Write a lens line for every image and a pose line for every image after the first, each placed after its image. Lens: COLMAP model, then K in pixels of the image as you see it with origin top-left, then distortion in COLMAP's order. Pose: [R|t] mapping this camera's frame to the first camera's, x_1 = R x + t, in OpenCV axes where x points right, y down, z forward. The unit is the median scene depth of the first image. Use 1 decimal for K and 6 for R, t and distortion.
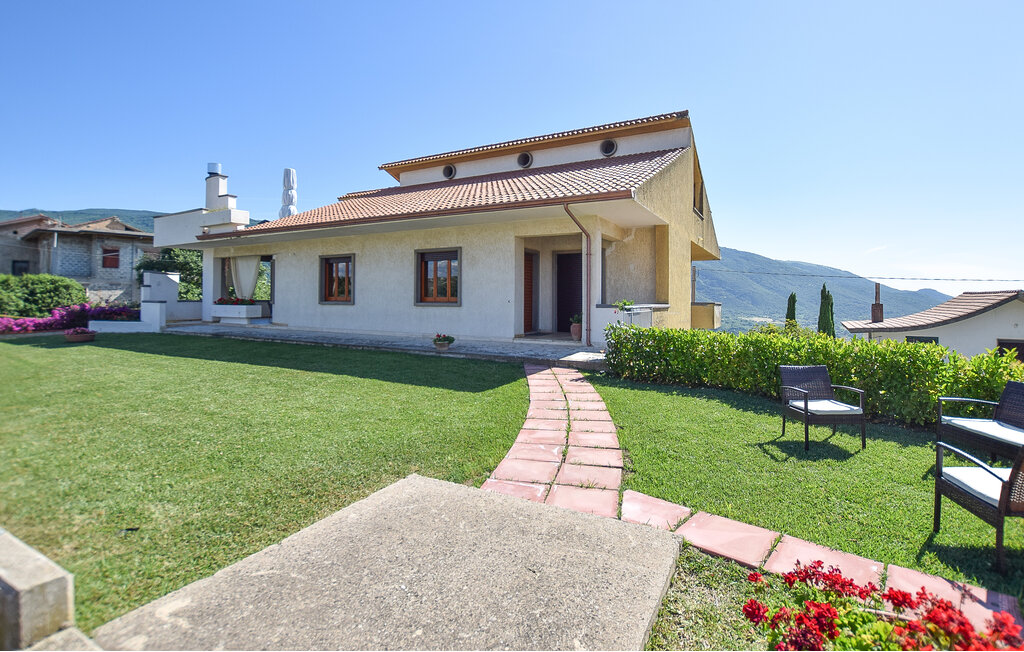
lens RADIAL K [[479.7, 0, 511.7], [0, 479.7, 298.8], [0, 0, 1]] dist [-0.013710, 0.000616]
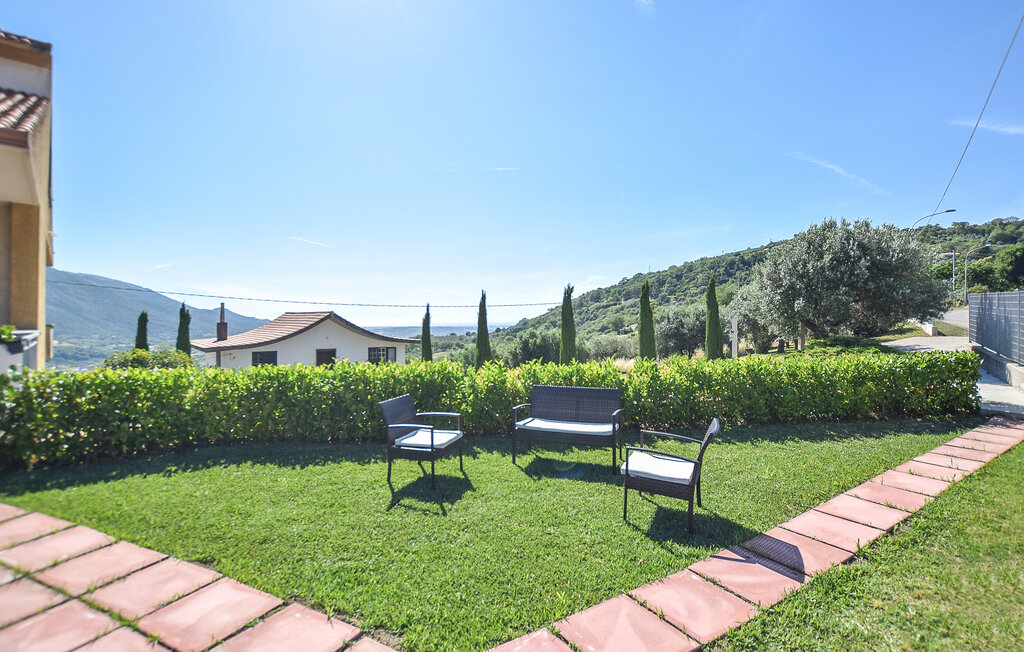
lens RADIAL K [[479.7, 0, 511.7], [0, 479.7, 298.8], [0, 0, 1]] dist [-0.013710, 0.000616]
pose [[0.294368, 0.034918, 0.955054, -0.057618], [0.000107, 0.999331, -0.036570, -0.004474], [-0.955692, 0.010867, 0.294167, 0.144025]]
